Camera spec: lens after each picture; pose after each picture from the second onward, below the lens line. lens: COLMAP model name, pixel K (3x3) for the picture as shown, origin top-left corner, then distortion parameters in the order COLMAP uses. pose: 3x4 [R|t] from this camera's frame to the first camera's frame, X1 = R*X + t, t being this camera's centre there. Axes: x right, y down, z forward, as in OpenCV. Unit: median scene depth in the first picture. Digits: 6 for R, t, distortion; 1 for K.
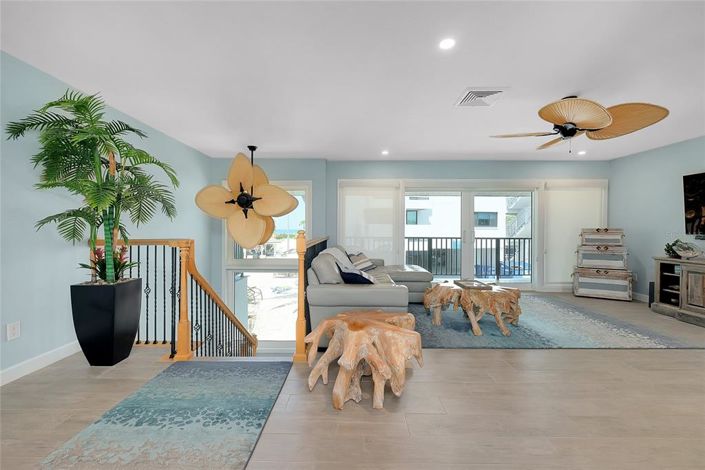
lens RADIAL K [[312.4, 0, 344.6], [0, 312.4, 230.7], [0, 0, 1]] dist [-0.000962, -0.000153]
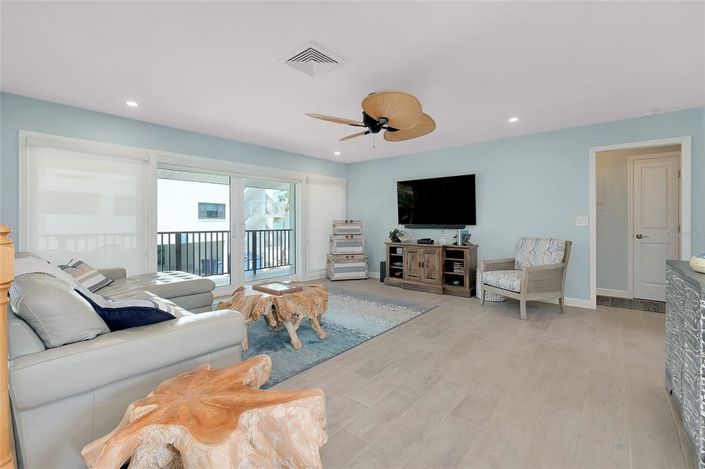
lens RADIAL K [[316.2, 0, 352.3], [0, 316.2, 222.0], [0, 0, 1]] dist [-0.000300, -0.000071]
pose [[0.641322, -0.005418, 0.767253, -0.103508], [0.007833, 0.999969, 0.000514, -0.001239], [-0.767232, 0.005680, 0.641344, 0.284286]]
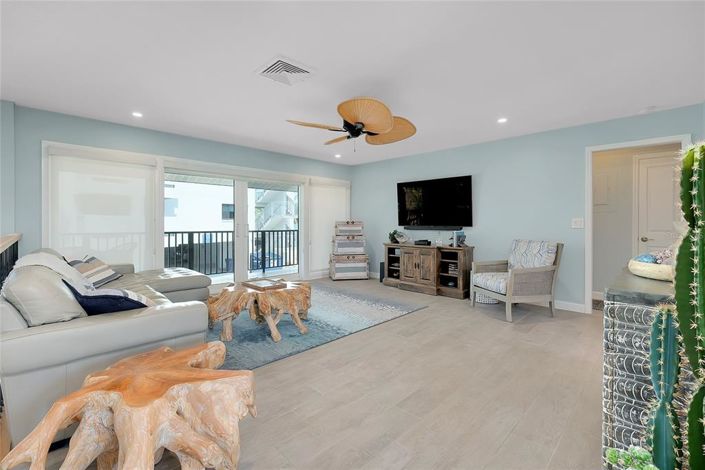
lens RADIAL K [[316.7, 0, 349.7], [0, 316.7, 224.8], [0, 0, 1]] dist [-0.000398, 0.000177]
pose [[0.703979, -0.006458, 0.710192, -0.055518], [0.003643, 0.999978, 0.005482, -0.000400], [-0.710212, -0.001272, 0.703987, 0.179370]]
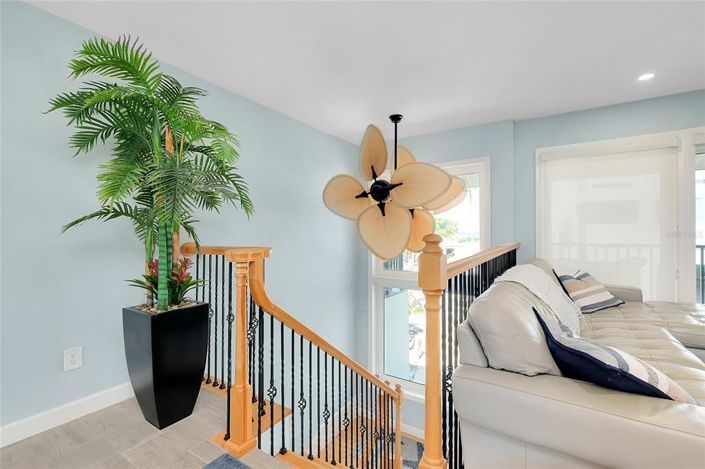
lens RADIAL K [[312.4, 0, 344.6], [0, 312.4, 230.2], [0, 0, 1]] dist [-0.000962, -0.000153]
pose [[0.842167, -0.006806, -0.539173, -0.012051], [0.002189, 0.999955, -0.009203, -0.002885], [0.539212, 0.006570, 0.842145, 0.401466]]
